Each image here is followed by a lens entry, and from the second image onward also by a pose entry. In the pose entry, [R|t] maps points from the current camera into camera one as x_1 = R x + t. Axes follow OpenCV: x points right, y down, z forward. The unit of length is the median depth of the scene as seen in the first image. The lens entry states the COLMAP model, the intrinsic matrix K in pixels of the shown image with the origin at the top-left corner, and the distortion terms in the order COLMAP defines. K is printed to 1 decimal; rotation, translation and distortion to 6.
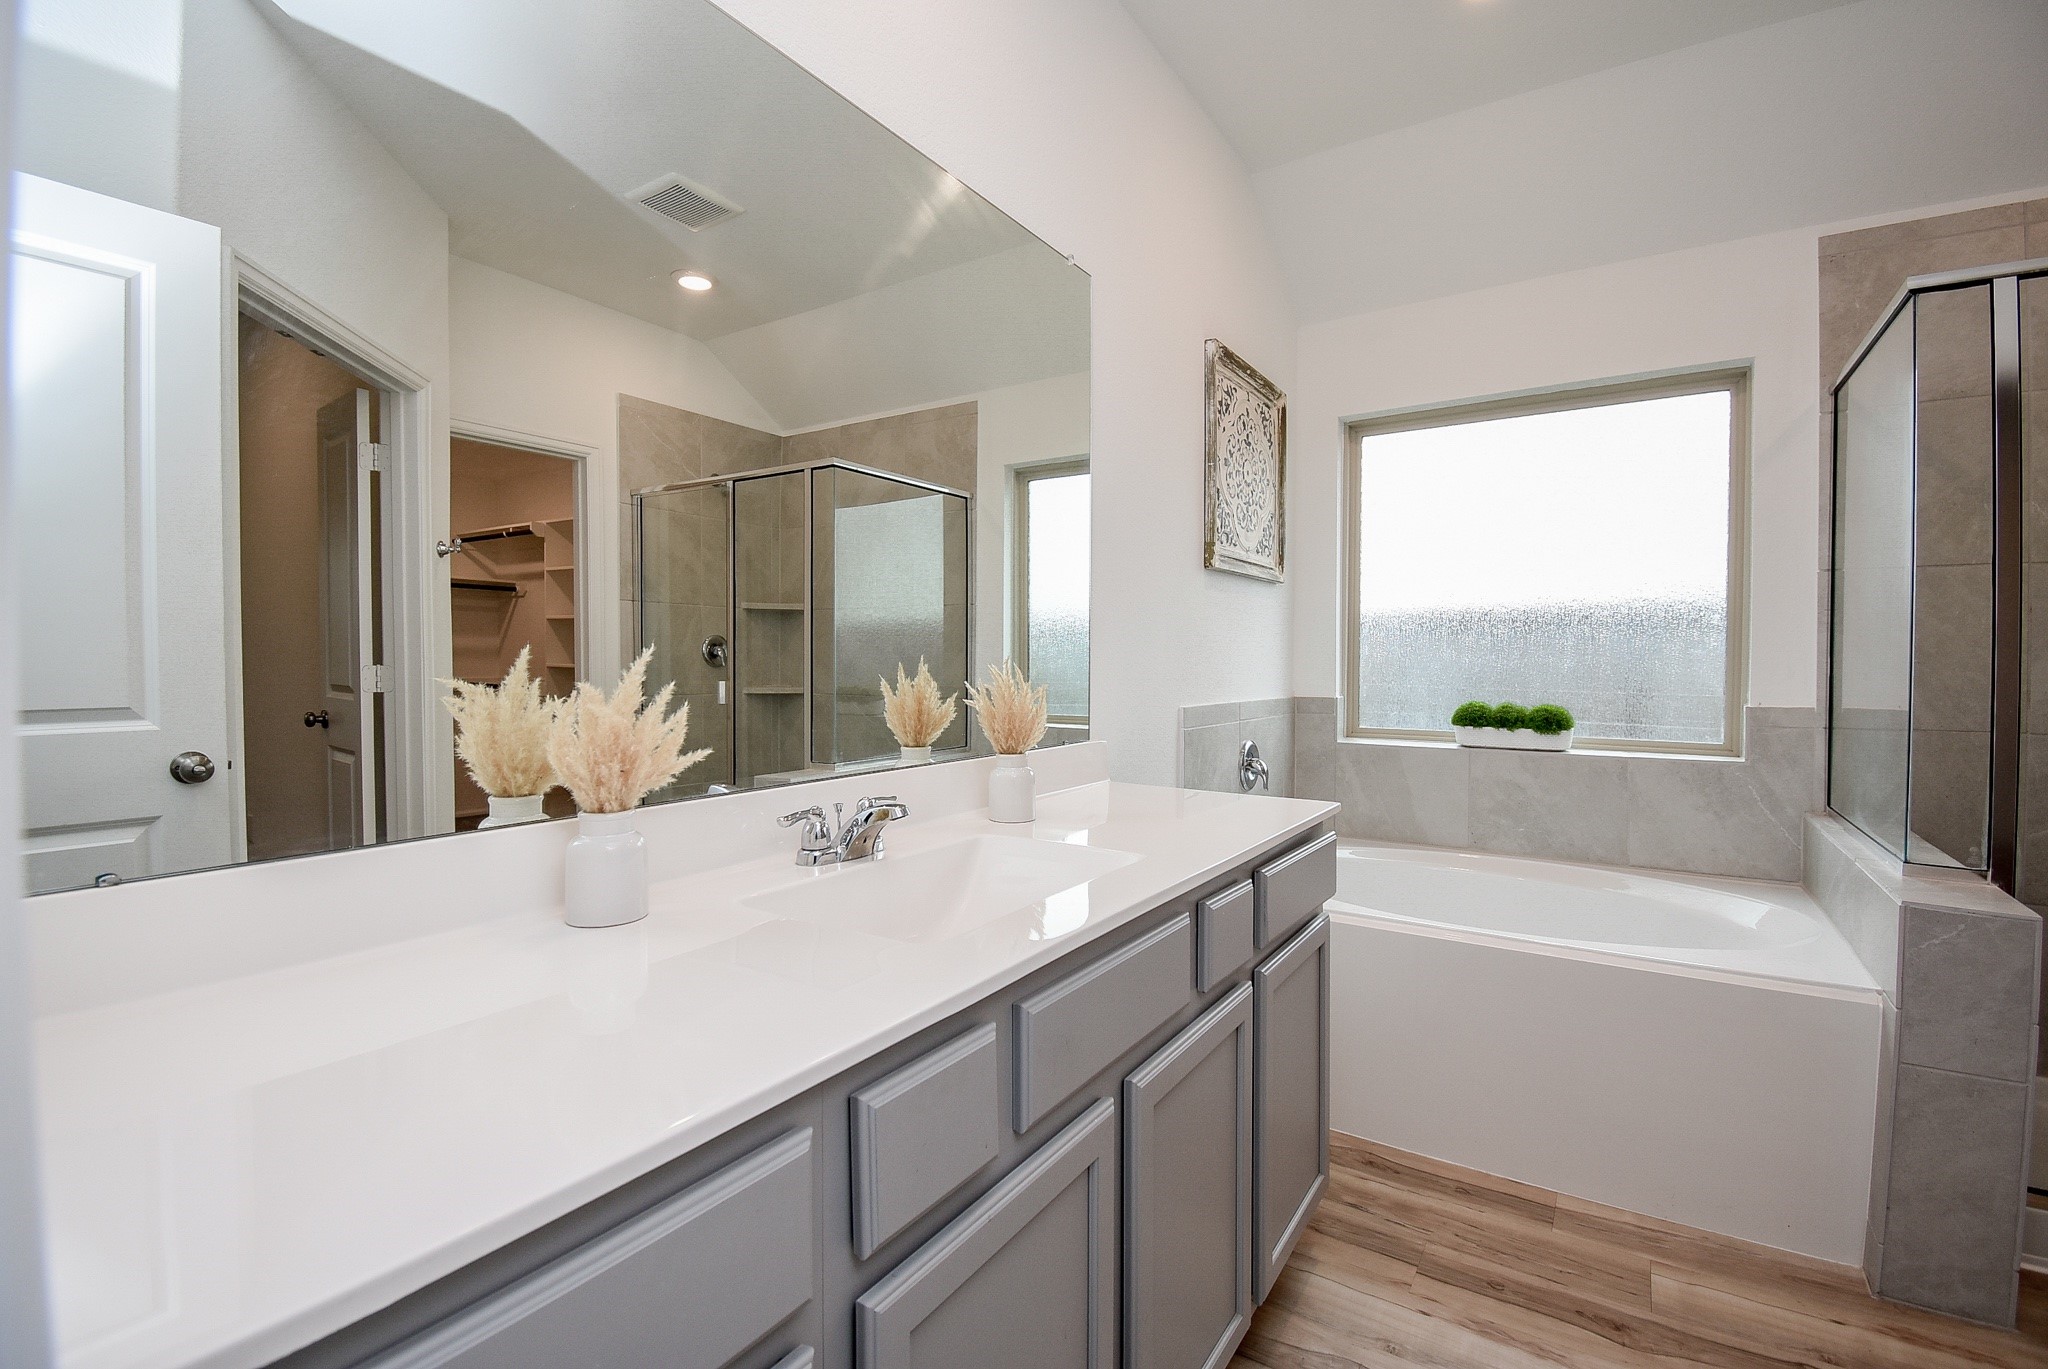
lens RADIAL K [[903.4, 0, 1014.6], [0, 903.4, 680.3], [0, 0, 1]] dist [0.006697, -0.013102]
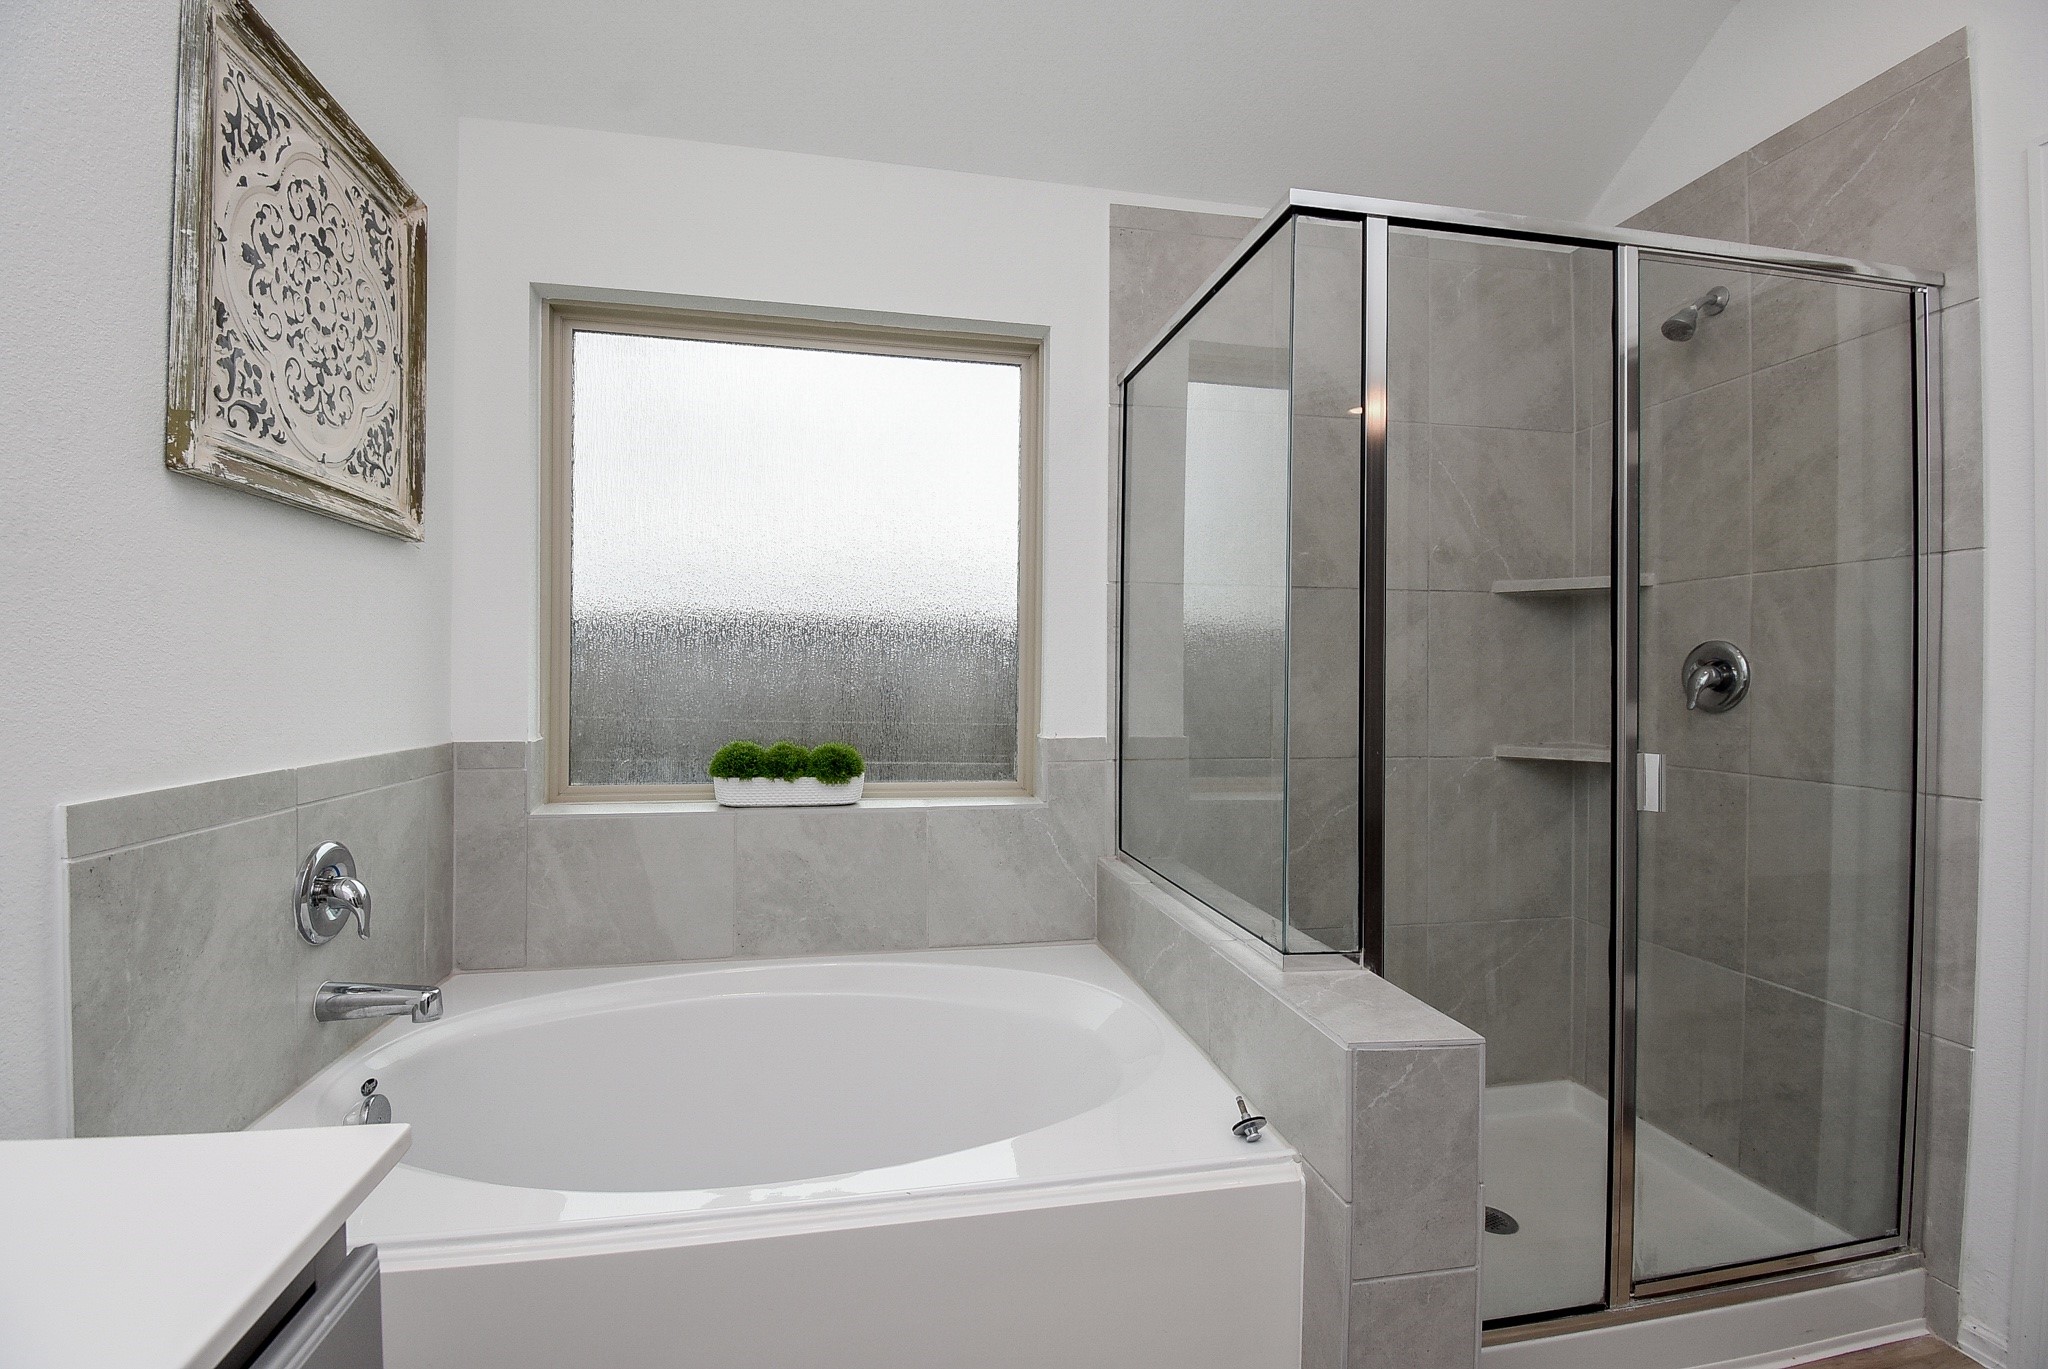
lens RADIAL K [[903.4, 0, 1027.1], [0, 903.4, 679.8], [0, 0, 1]] dist [0.006697, -0.013102]
pose [[0.700568, 0.003232, 0.713578, 0.176437], [0.007715, 0.999897, -0.012103, -0.014137], [-0.713544, 0.013985, 0.700471, 0.376438]]
